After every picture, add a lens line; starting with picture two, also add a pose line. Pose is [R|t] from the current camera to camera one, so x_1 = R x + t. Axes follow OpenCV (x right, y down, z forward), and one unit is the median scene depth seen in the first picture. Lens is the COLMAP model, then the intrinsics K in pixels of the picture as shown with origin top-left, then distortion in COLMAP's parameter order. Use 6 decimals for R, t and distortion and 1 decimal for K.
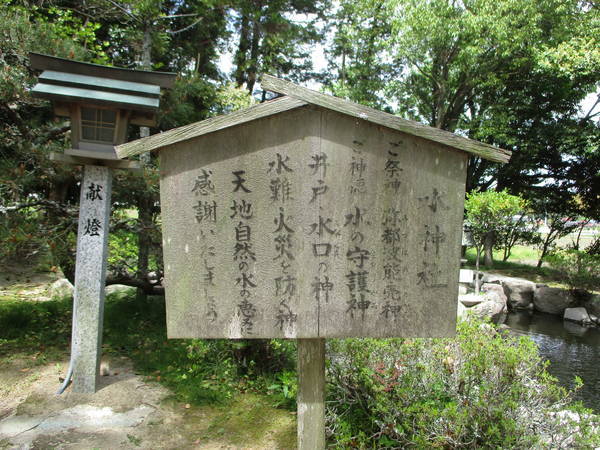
lens RADIAL K [[521.9, 0, 300.4], [0, 521.9, 225.8], [0, 0, 1]] dist [-0.039551, -0.038756]
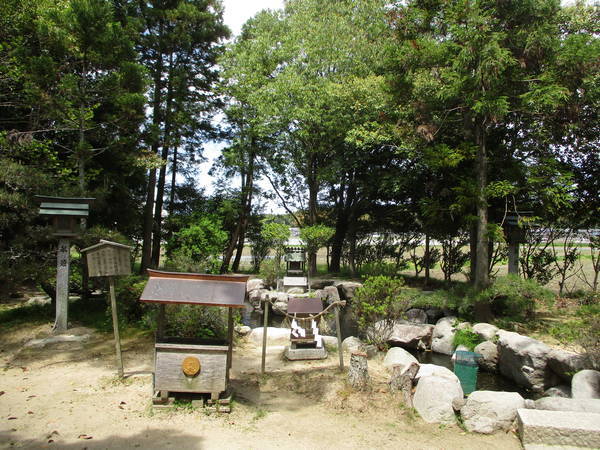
lens RADIAL K [[521.9, 0, 299.3], [0, 521.9, 223.7], [0, 0, 1]] dist [-0.039551, -0.038756]
pose [[0.992703, -0.055988, 0.106800, 0.497982], [0.061376, 0.996967, -0.047842, 0.003161], [-0.103798, 0.054048, 0.993129, -1.685323]]
